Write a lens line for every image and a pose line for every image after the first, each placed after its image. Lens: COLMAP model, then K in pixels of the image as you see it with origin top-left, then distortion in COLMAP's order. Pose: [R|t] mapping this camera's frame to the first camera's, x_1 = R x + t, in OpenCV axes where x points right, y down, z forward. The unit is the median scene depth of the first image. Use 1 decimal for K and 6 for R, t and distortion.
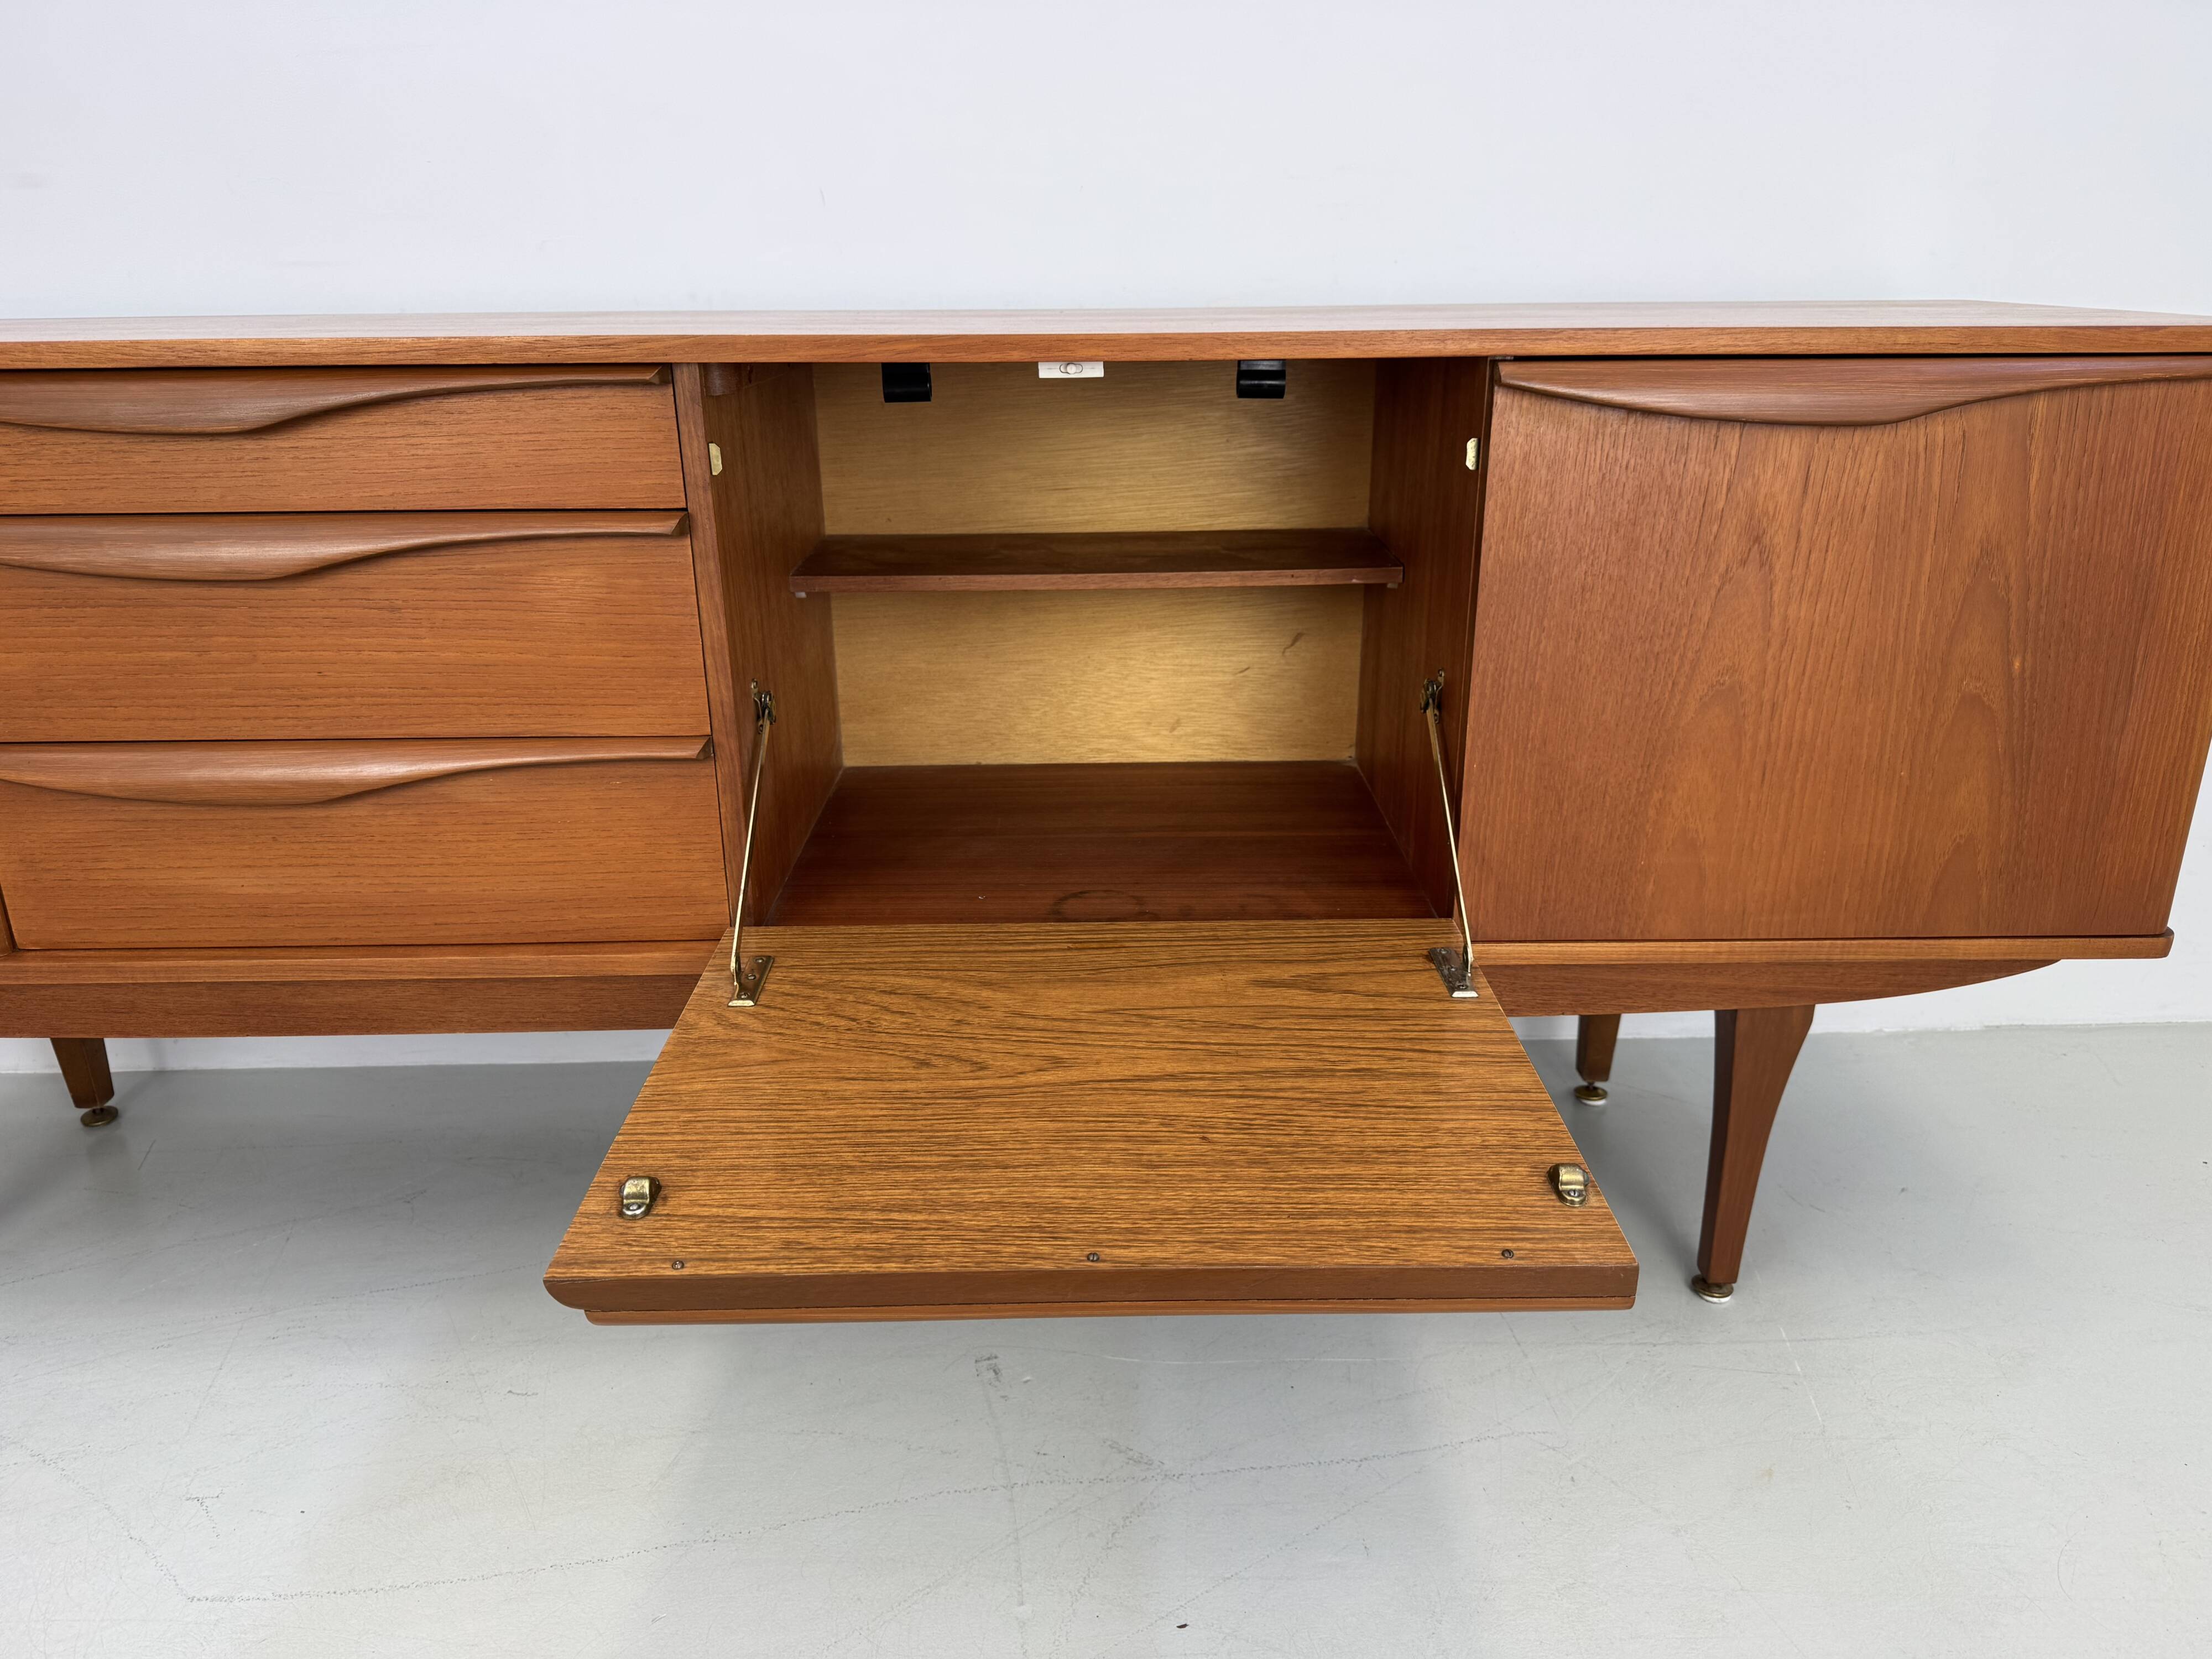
lens RADIAL K [[1558.6, 0, 1121.0], [0, 1558.6, 823.2], [0, 0, 1]] dist [0.067608, -0.093273]
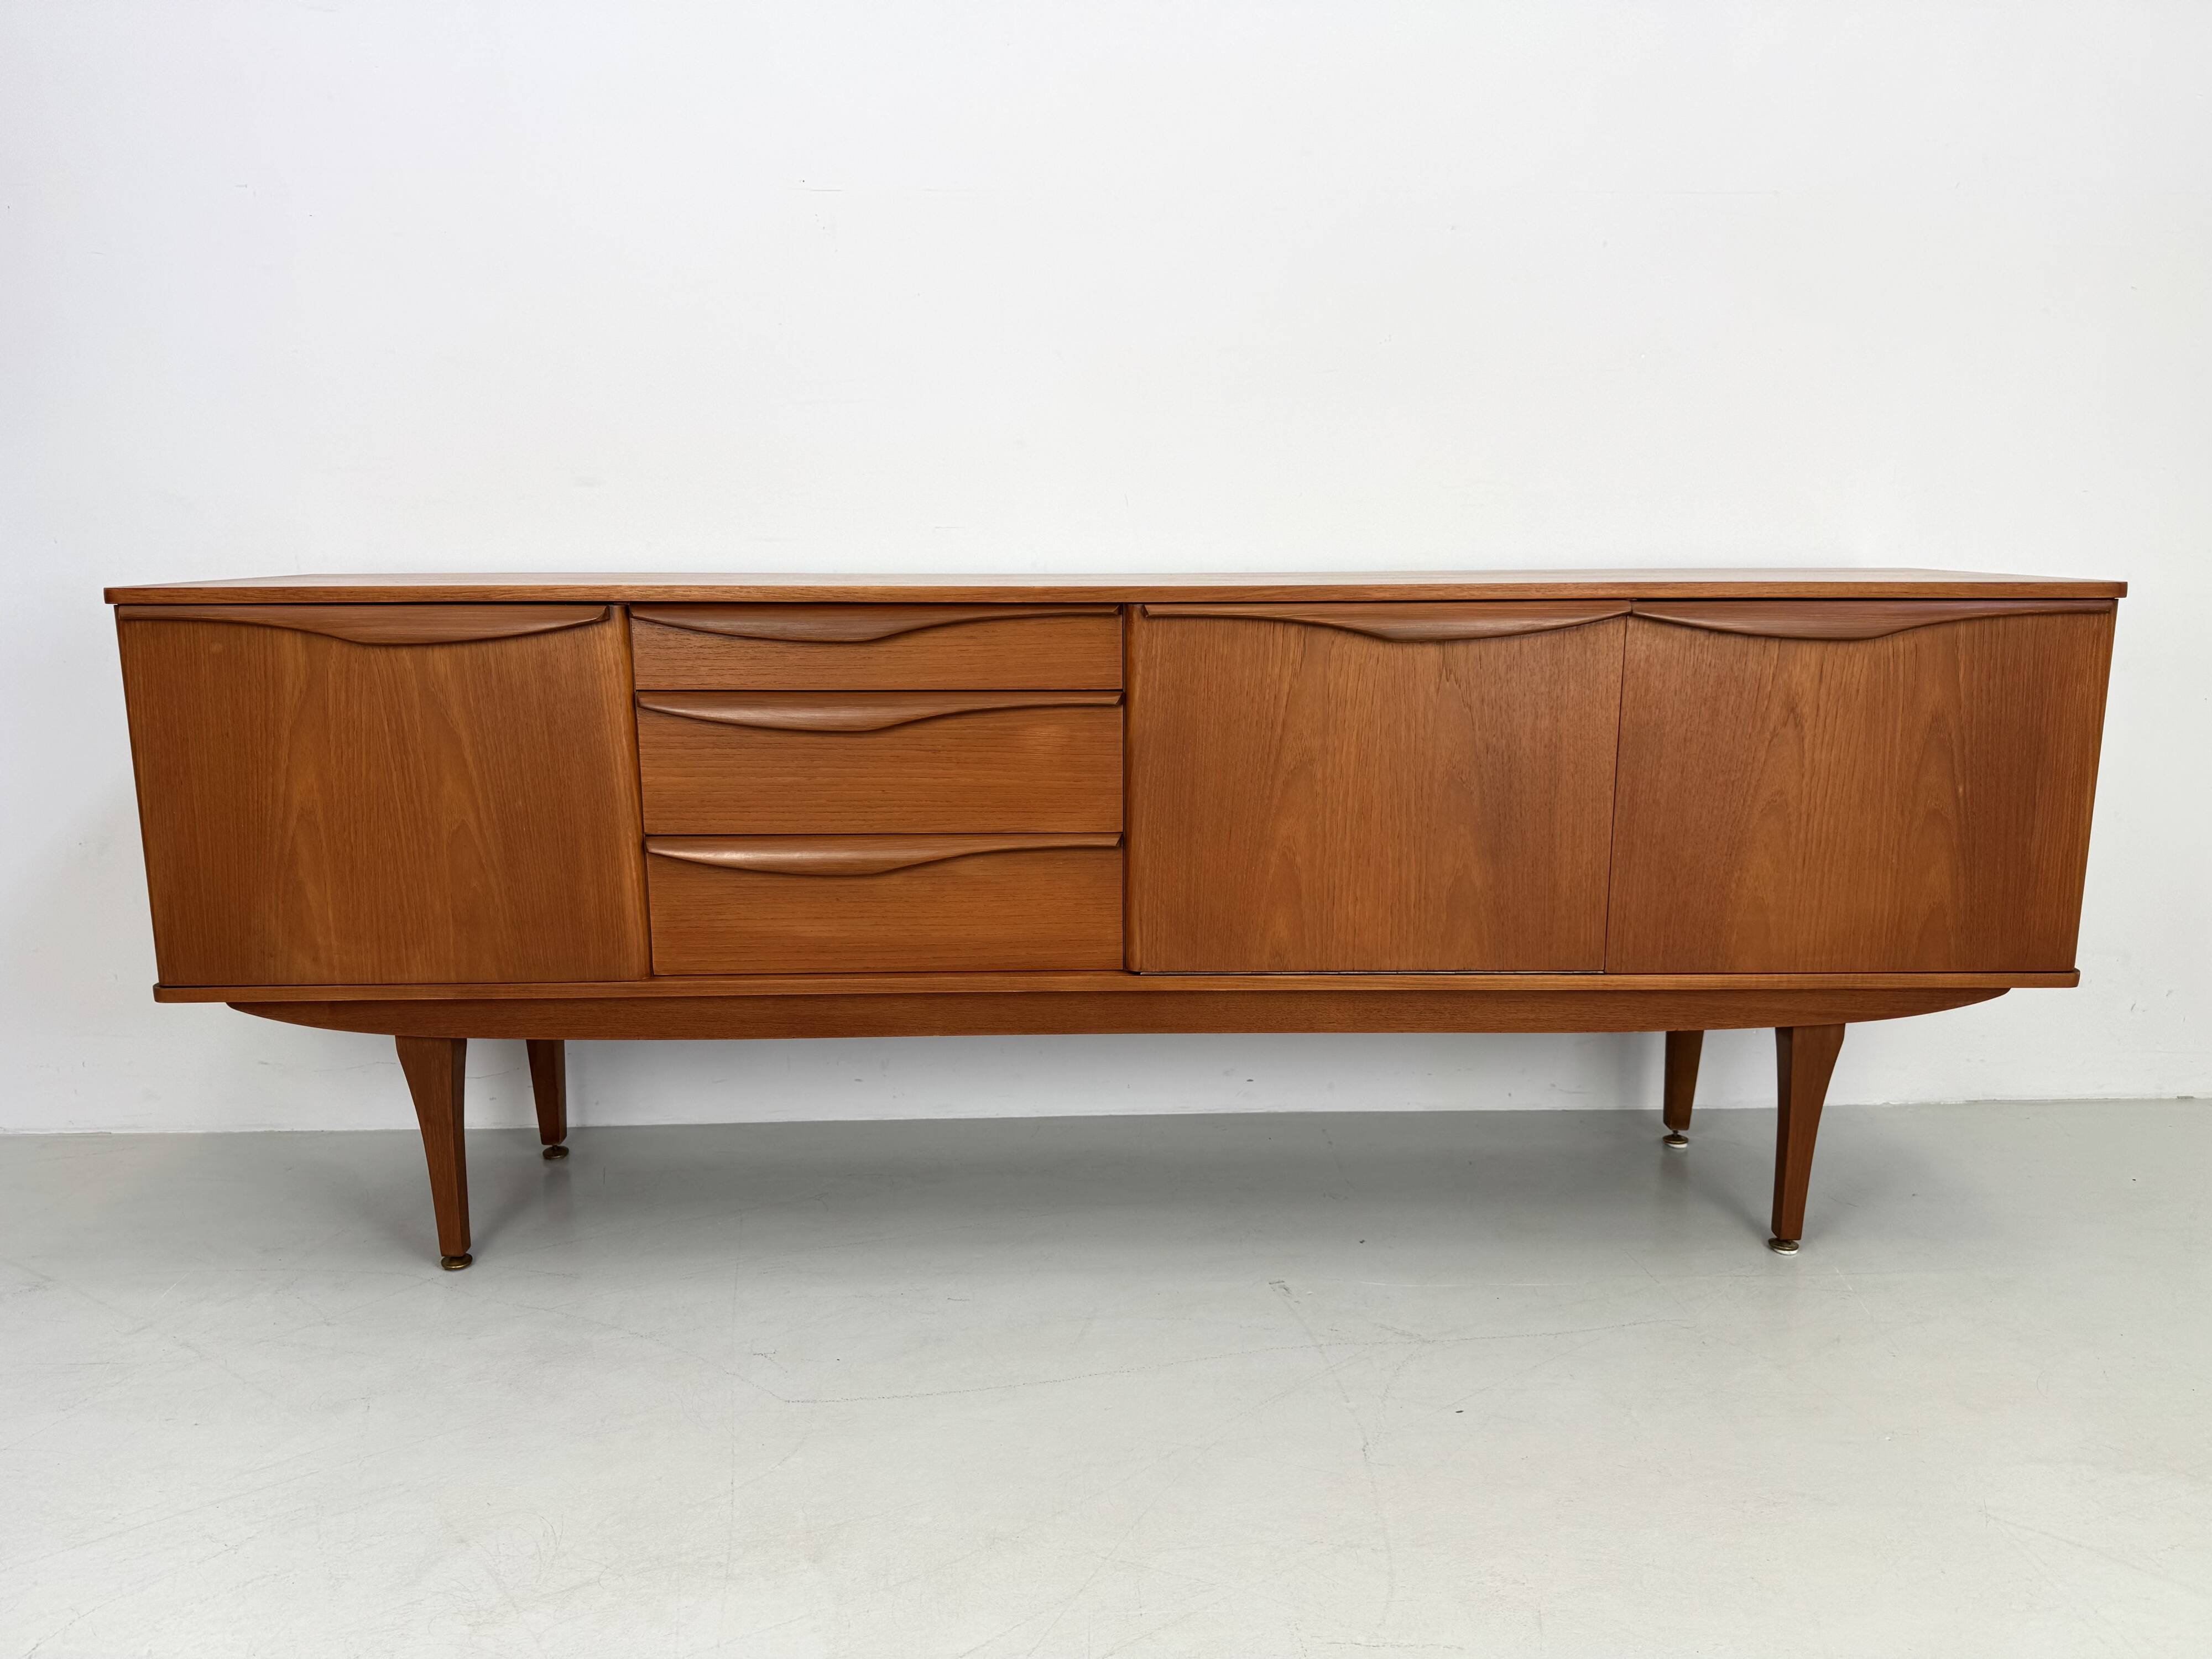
lens RADIAL K [[1558.6, 0, 1111.7], [0, 1558.6, 828.8], [0, 0, 1]] dist [0.067608, -0.093273]
pose [[0.999957, 0.004502, 0.008101, -0.287055], [-0.003193, 0.987932, -0.154852, 0.180649], [-0.008700, 0.154820, 0.987904, -0.531820]]
